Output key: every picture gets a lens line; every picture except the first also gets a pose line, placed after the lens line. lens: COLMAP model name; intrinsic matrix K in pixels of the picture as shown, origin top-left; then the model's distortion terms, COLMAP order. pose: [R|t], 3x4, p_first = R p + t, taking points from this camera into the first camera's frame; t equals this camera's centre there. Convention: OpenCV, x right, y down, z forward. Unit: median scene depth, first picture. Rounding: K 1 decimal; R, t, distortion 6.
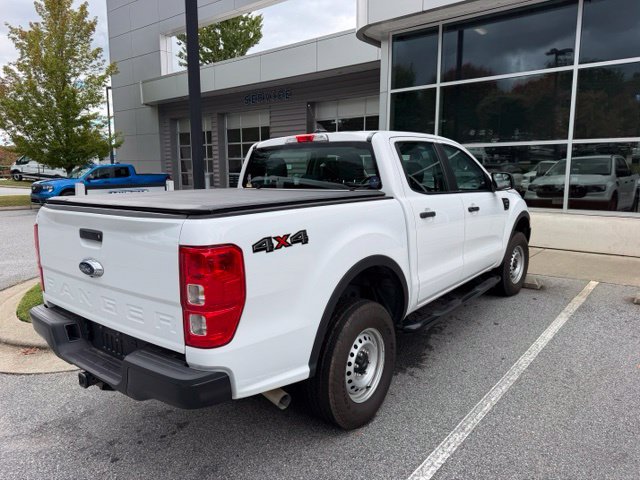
lens RADIAL K [[454.4, 0, 320.0], [0, 454.4, 240.0], [0, 0, 1]] dist [0.007784, -0.000157]
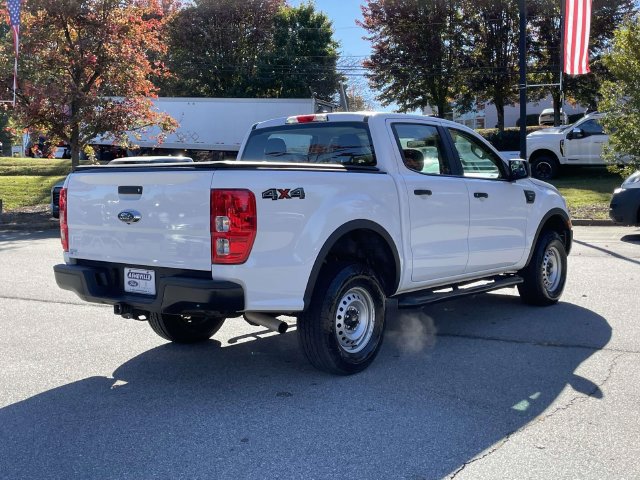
lens RADIAL K [[761.7, 0, 320.0], [0, 761.7, 240.0], [0, 0, 1]] dist [-0.183473, -0.001031]
pose [[0.999655, 0.019208, -0.017902, 0.039496], [-0.020432, 0.997274, -0.070904, 0.191107], [0.016491, 0.071245, 0.997323, -0.759371]]
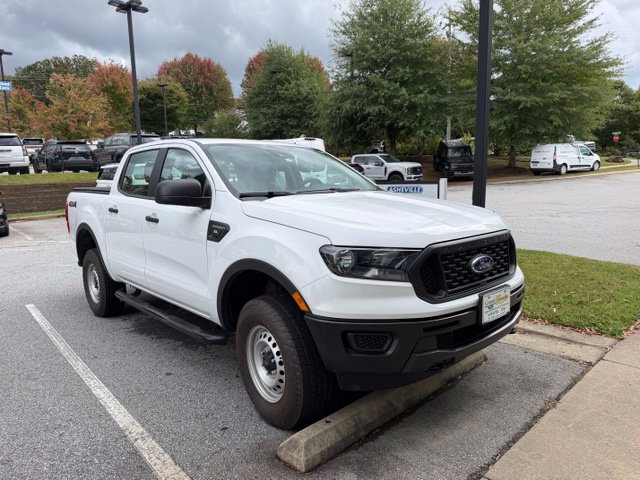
lens RADIAL K [[456.0, 0, 305.2], [0, 456.0, 239.4], [0, 0, 1]] dist [0.037388, -0.000892]
pose [[-0.196976, 0.153170, -0.968370, 1.499407], [-0.123290, 0.976010, 0.179456, -0.295231], [0.972625, 0.154739, -0.173366, 1.868045]]
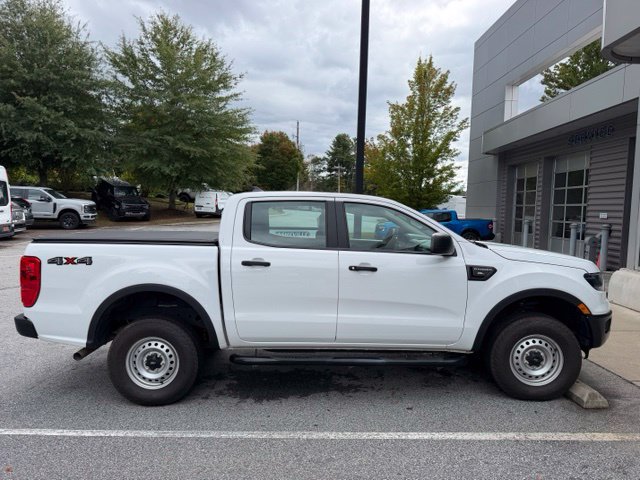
lens RADIAL K [[454.4, 0, 320.0], [0, 454.4, 240.0], [0, 0, 1]] dist [0.007784, -0.000157]
pose [[0.627914, 0.070676, -0.775067, 1.295752], [-0.142207, 0.989522, -0.024977, -0.116806], [0.765180, 0.125903, 0.631385, 0.412398]]
